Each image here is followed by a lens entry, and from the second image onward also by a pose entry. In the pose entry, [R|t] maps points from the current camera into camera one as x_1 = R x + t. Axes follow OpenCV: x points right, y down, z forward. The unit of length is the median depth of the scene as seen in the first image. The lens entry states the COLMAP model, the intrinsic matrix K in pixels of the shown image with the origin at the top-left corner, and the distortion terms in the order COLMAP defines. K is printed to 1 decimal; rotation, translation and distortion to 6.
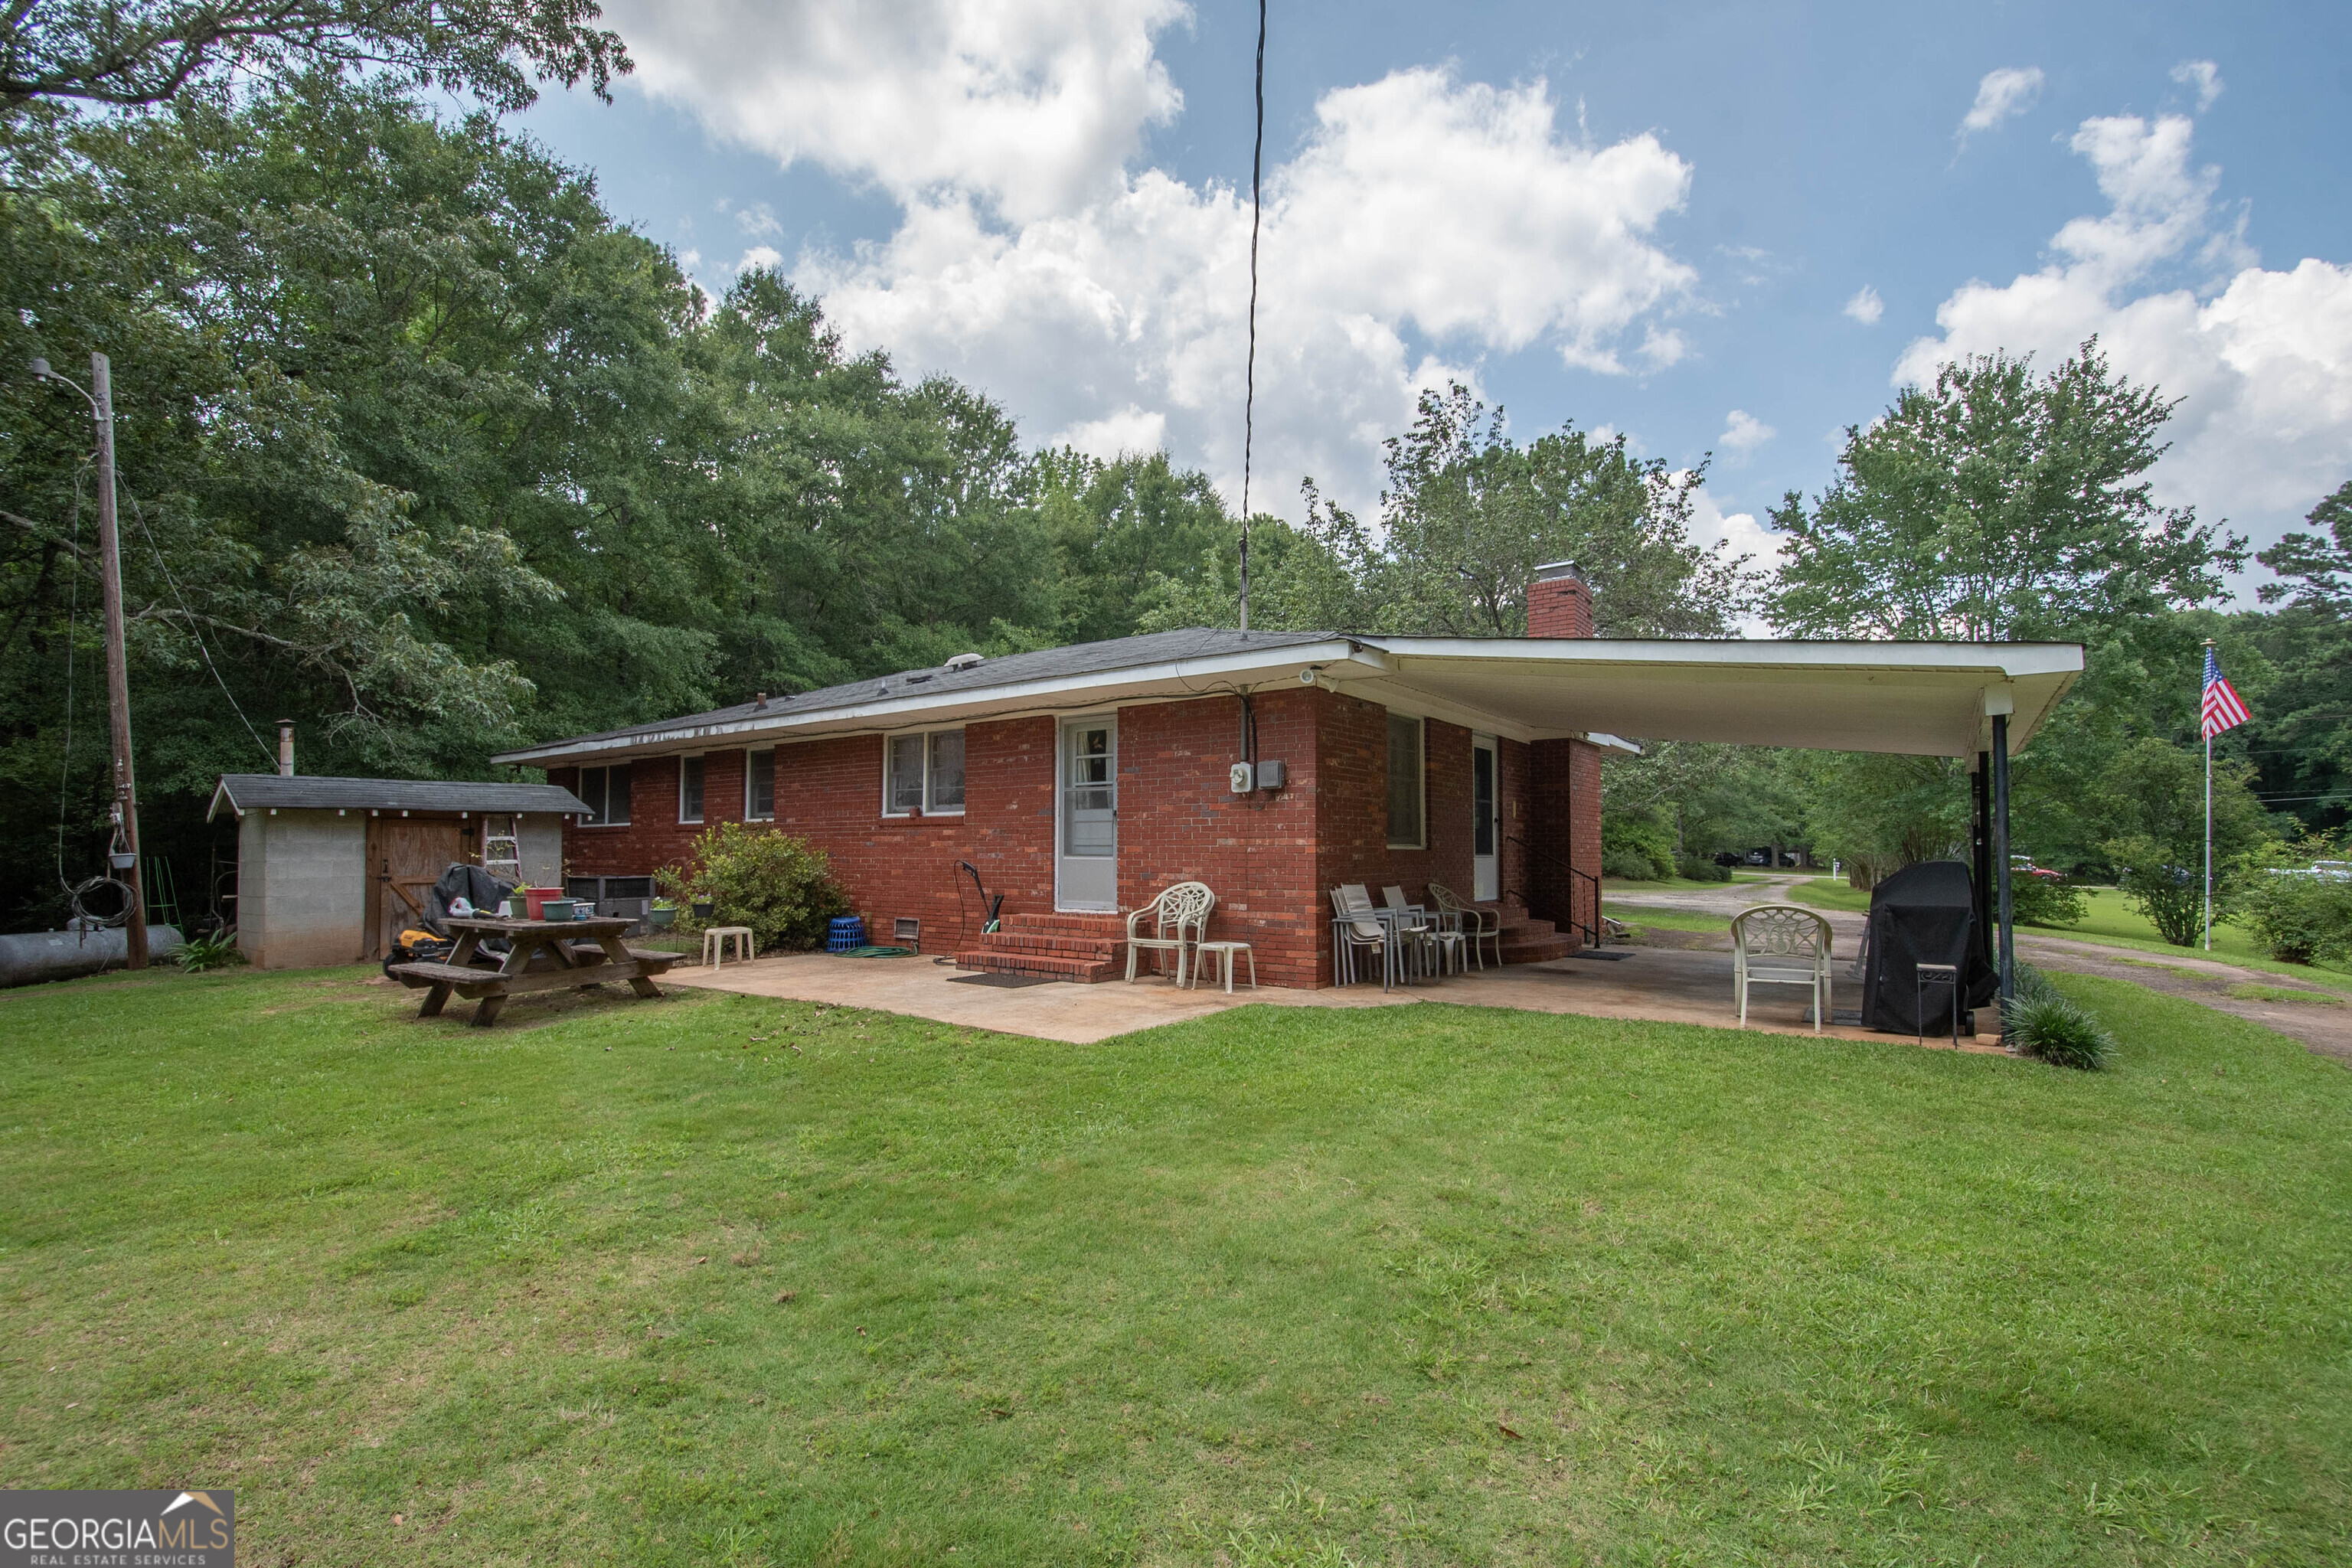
lens RADIAL K [[1039.6, 0, 1169.5], [0, 1039.6, 793.4], [0, 0, 1]] dist [-0.004816, -0.013275]
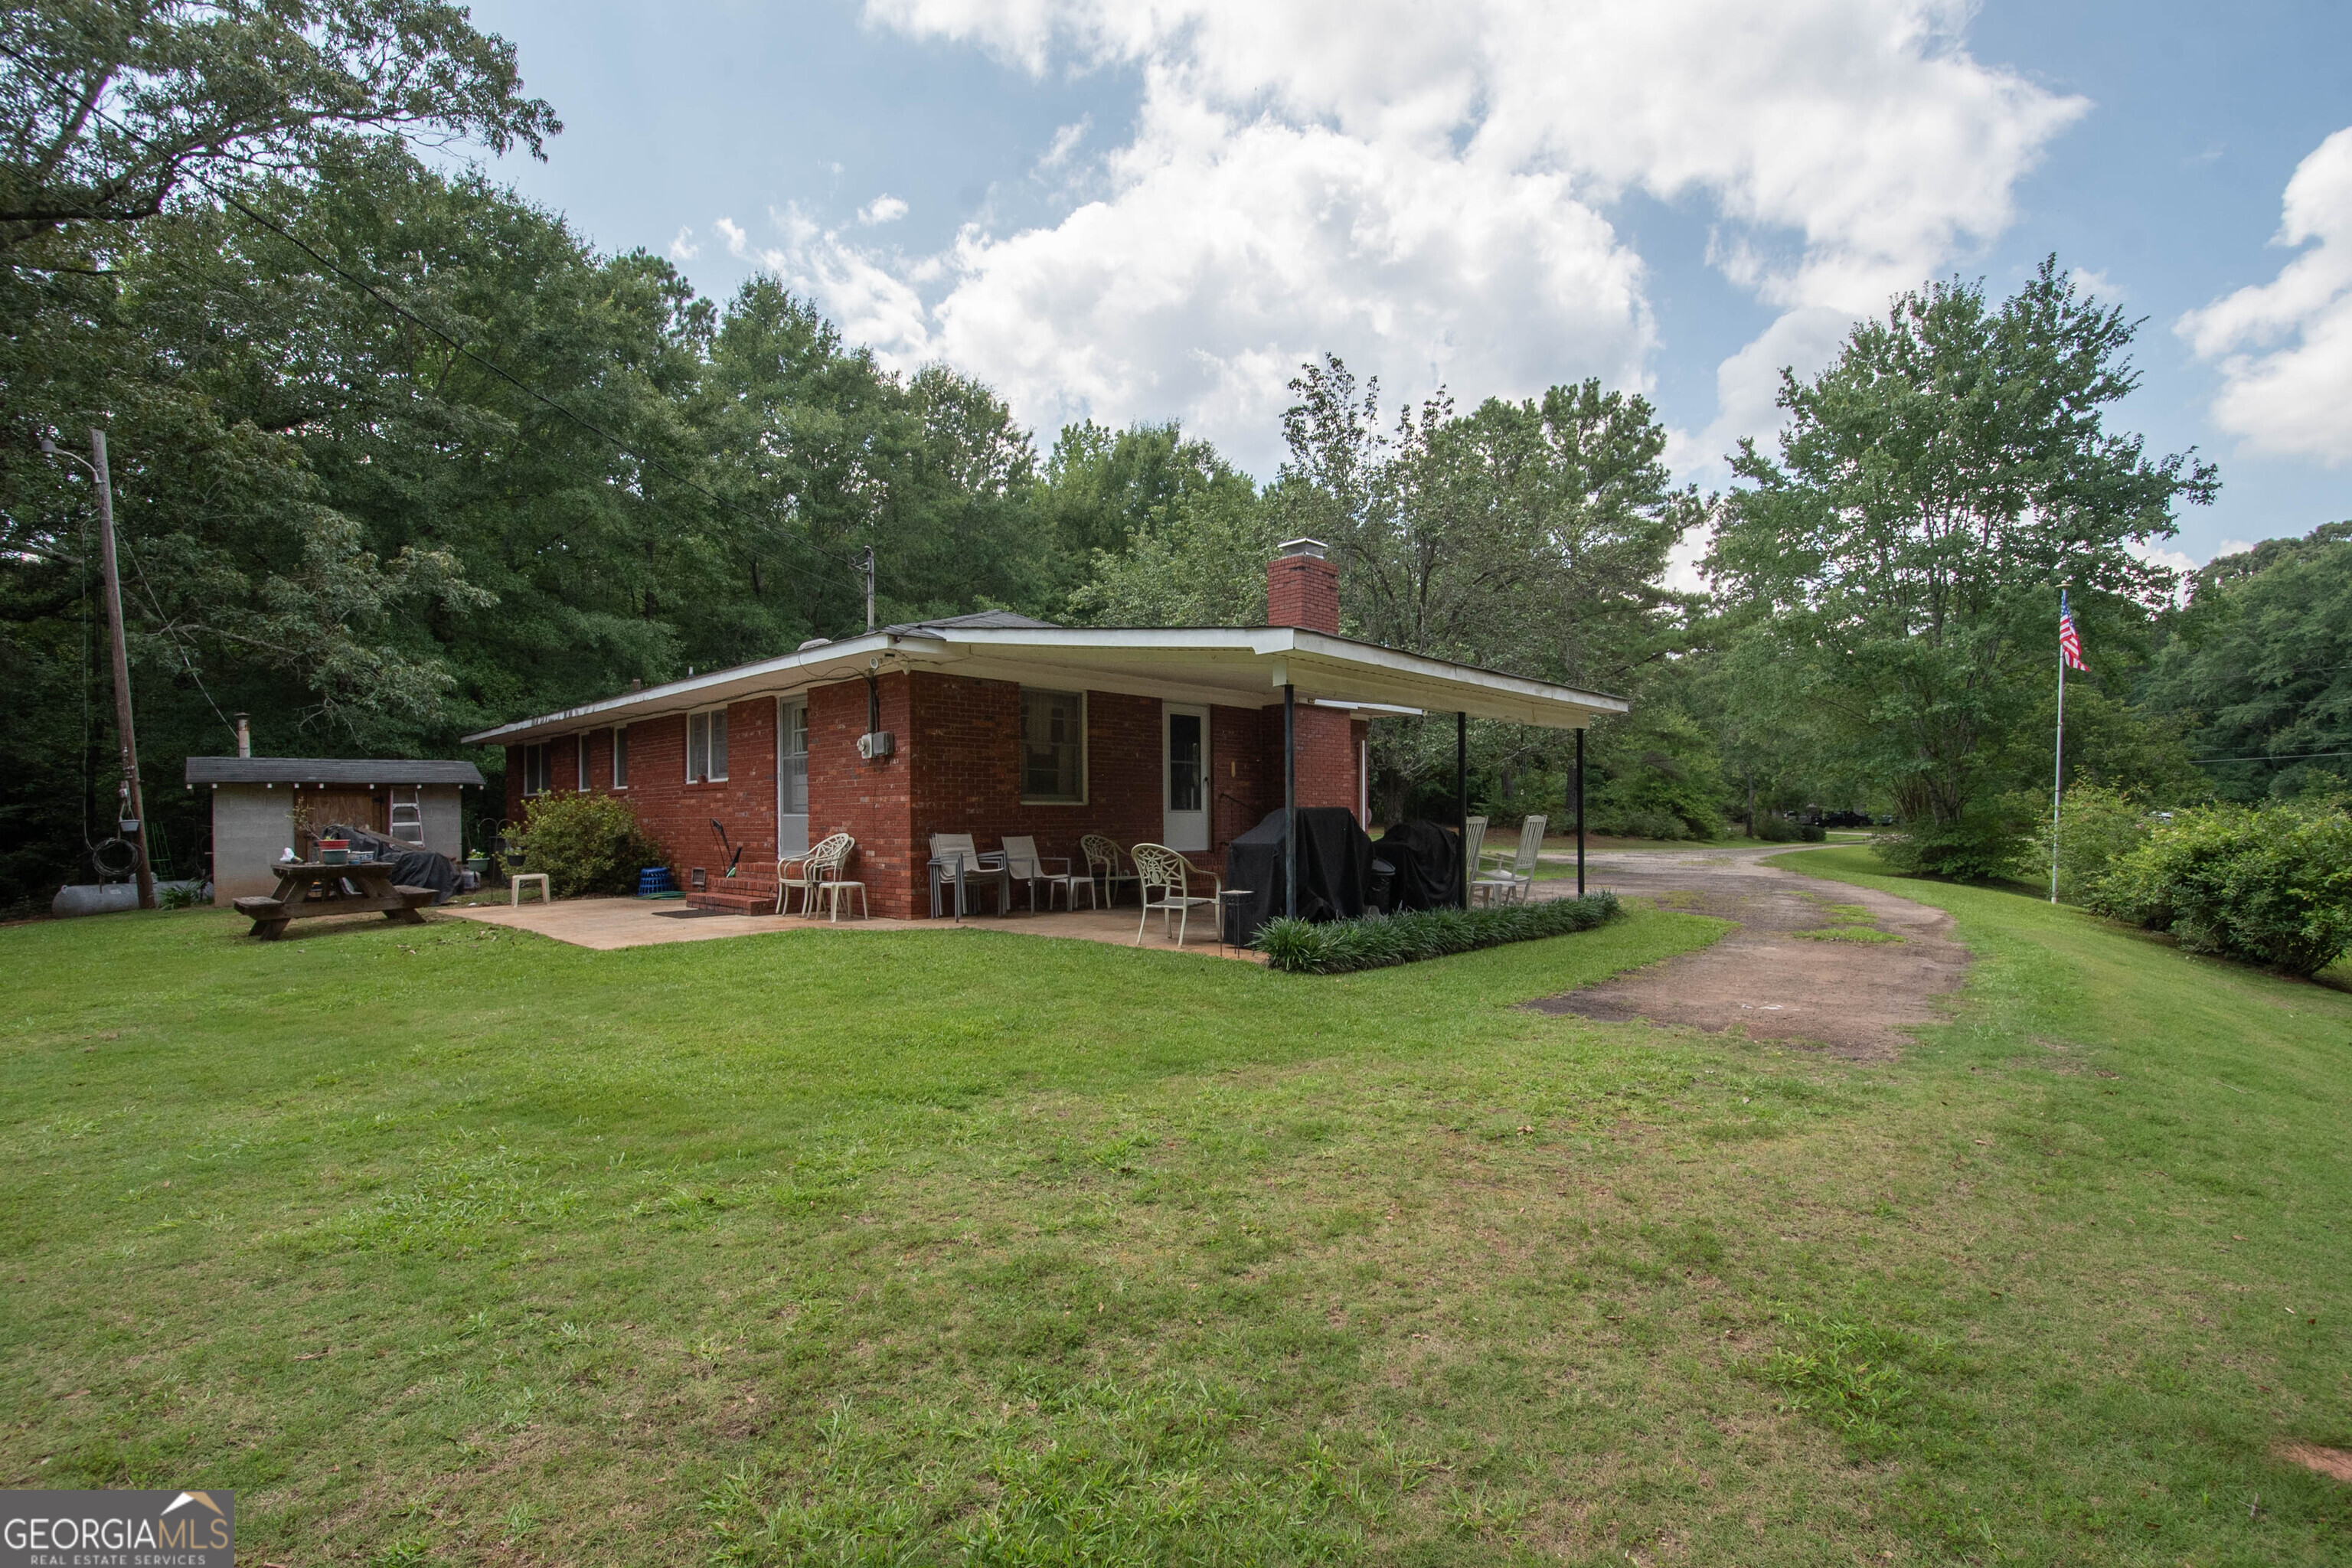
lens RADIAL K [[1039.6, 0, 1132.3], [0, 1039.6, 796.0], [0, 0, 1]] dist [-0.004816, -0.013275]
pose [[0.991392, -0.011704, -0.130403, 0.351796], [0.016324, 0.999274, 0.034415, 0.004008], [0.129905, -0.036248, 0.990864, -0.104313]]
